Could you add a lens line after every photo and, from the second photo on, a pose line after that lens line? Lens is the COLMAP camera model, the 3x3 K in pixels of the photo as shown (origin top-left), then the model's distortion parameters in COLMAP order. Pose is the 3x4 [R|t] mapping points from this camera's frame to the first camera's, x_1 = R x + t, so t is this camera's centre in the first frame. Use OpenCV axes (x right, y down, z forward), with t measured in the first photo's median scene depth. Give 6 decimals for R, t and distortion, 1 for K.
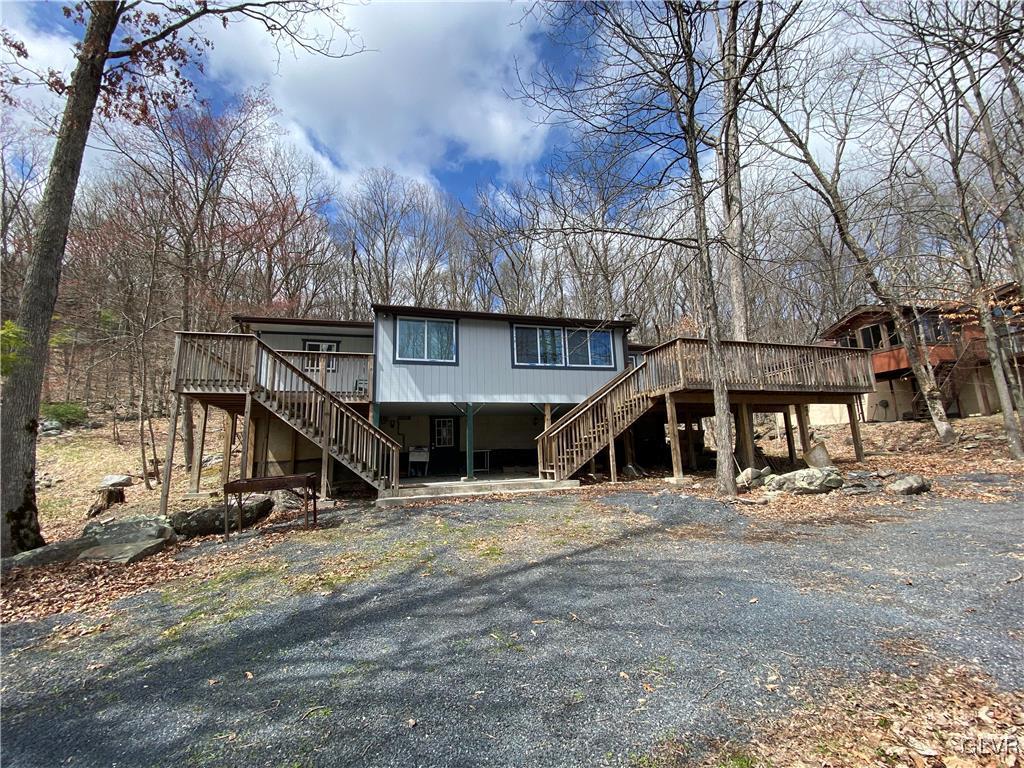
lens RADIAL K [[413.5, 0, 512.0], [0, 413.5, 384.0], [0, 0, 1]] dist [0.023894, -0.023011]
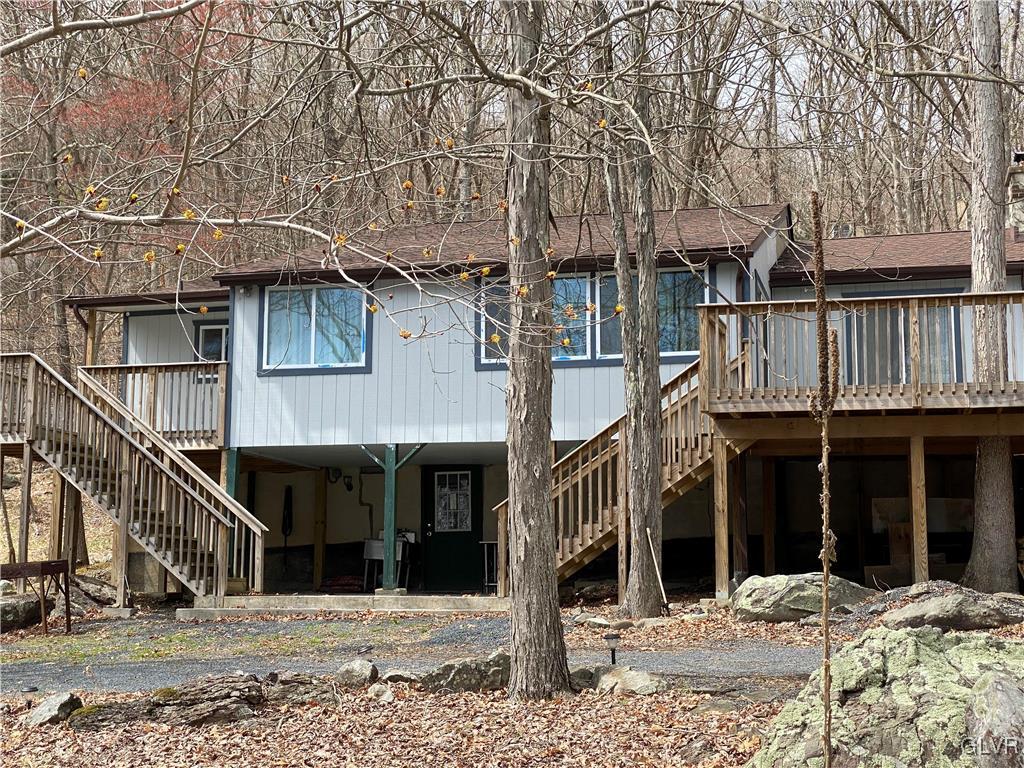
lens RADIAL K [[1515.3, 0, 512.0], [0, 1515.3, 384.0], [0, 0, 1]] dist [0.187105, -0.469921]
pose [[0.862750, -0.034329, -0.504463, 1.032620], [0.055936, 0.998049, 0.027746, -0.077145], [0.502527, -0.052156, 0.862987, -0.583675]]
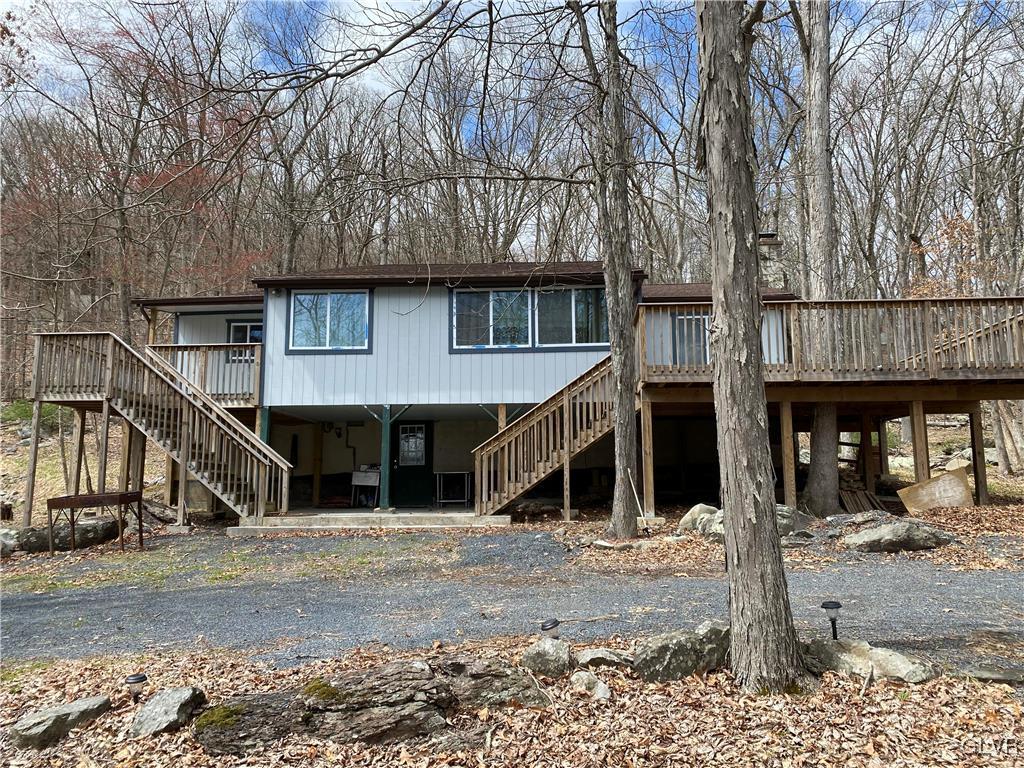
lens RADIAL K [[783.1, 0, 512.0], [0, 783.1, 384.0], [0, 0, 1]] dist [0.015228, -0.001467]
pose [[0.941279, -0.018045, -0.337148, 0.589103], [0.032570, 0.998767, 0.037475, -0.036504], [0.336056, -0.046255, 0.940706, -0.213348]]
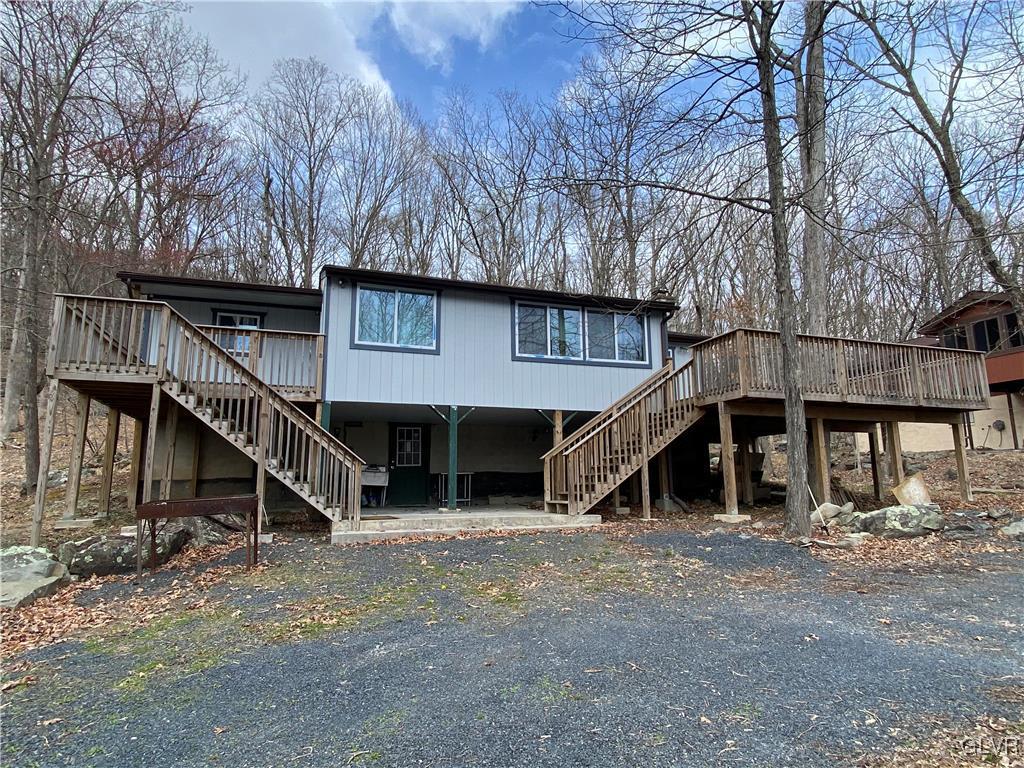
lens RADIAL K [[600.8, 0, 512.0], [0, 600.8, 384.0], [0, 0, 1]] dist [0.029519, -0.029581]
pose [[0.998106, 0.033829, 0.051385, -0.057984], [-0.034056, 0.999414, 0.003548, -0.000708], [-0.051235, -0.005291, 0.998673, -0.064315]]
